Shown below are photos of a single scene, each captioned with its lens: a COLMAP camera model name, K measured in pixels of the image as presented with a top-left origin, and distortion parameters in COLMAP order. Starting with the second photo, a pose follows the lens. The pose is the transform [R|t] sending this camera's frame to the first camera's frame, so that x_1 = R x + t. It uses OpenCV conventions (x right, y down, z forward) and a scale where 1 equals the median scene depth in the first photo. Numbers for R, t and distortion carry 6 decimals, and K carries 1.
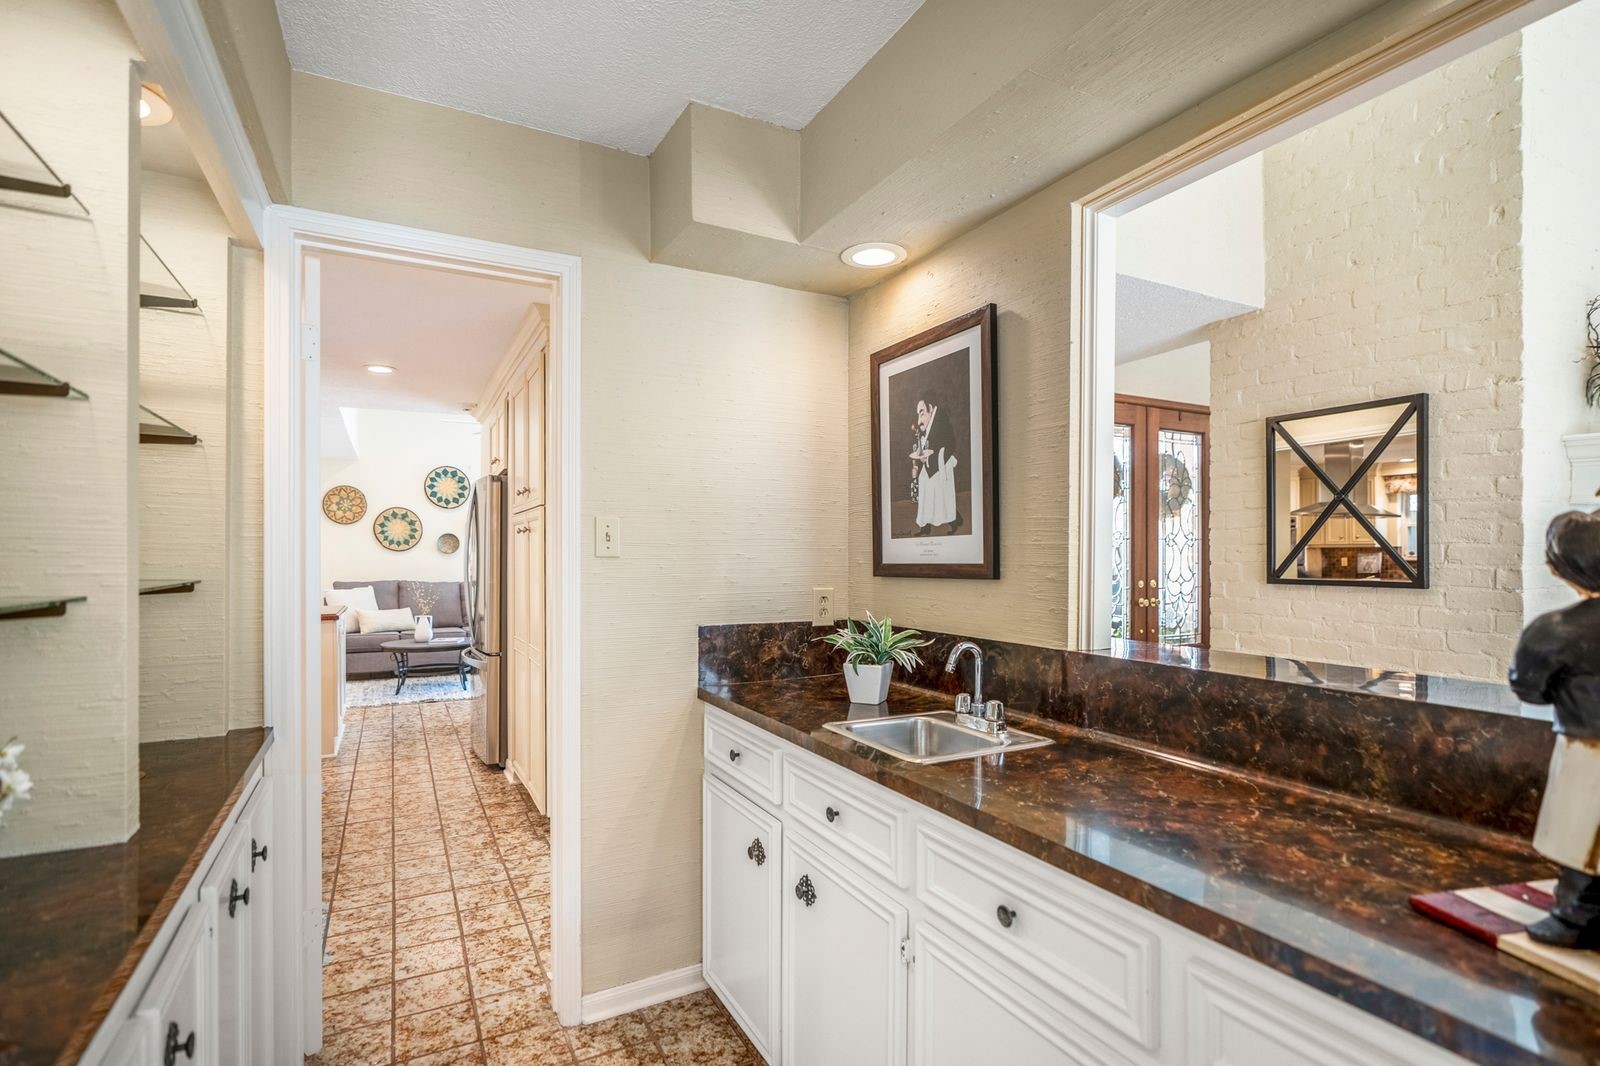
lens RADIAL K [[754.8, 0, 798.6], [0, 754.8, 544.7], [0, 0, 1]] dist [-0.006967, 0.001604]
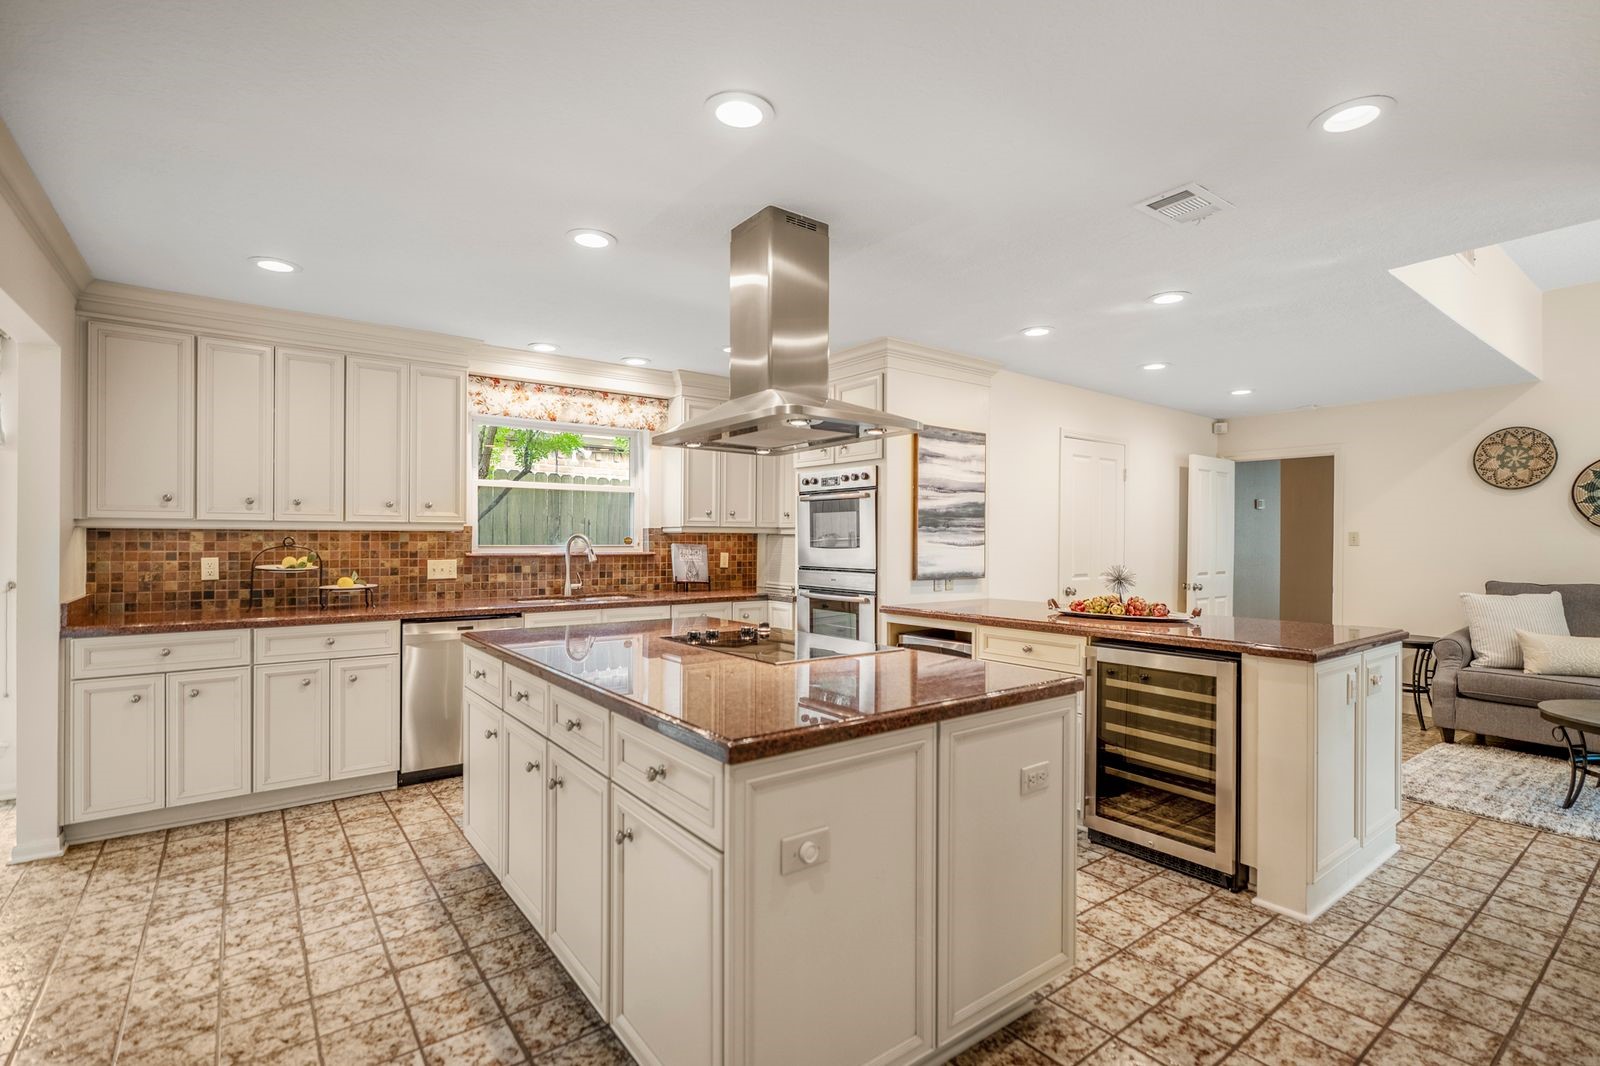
lens RADIAL K [[754.8, 0, 797.8], [0, 754.8, 536.8], [0, 0, 1]] dist [-0.006967, 0.001604]
pose [[0.168644, -0.003569, -0.985671, -0.095227], [0.006008, 0.999979, -0.002593, 0.010362], [0.985659, -0.005485, 0.168662, 0.324307]]
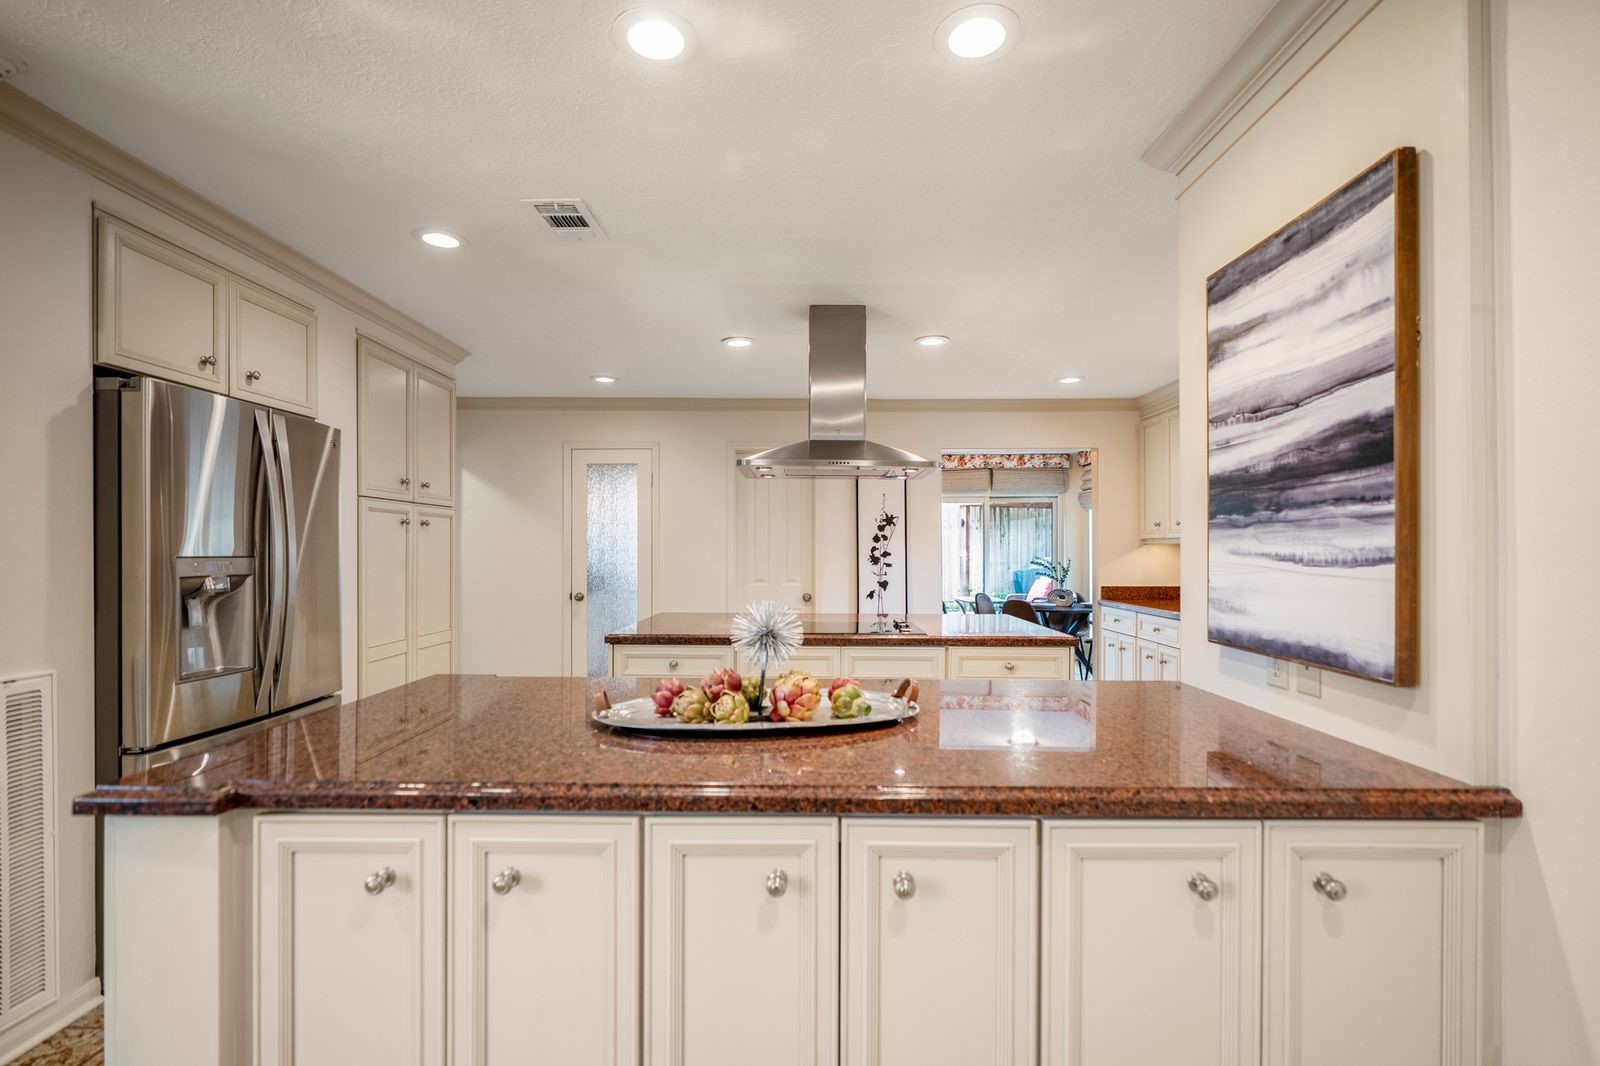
lens RADIAL K [[754.8, 0, 797.2], [0, 754.8, 546.1], [0, 0, 1]] dist [-0.006967, 0.001604]
pose [[-0.872586, 0.002076, 0.488456, -0.562606], [-0.005516, 0.999885, -0.014102, 0.014683], [-0.488429, -0.014999, -0.872475, 0.718918]]
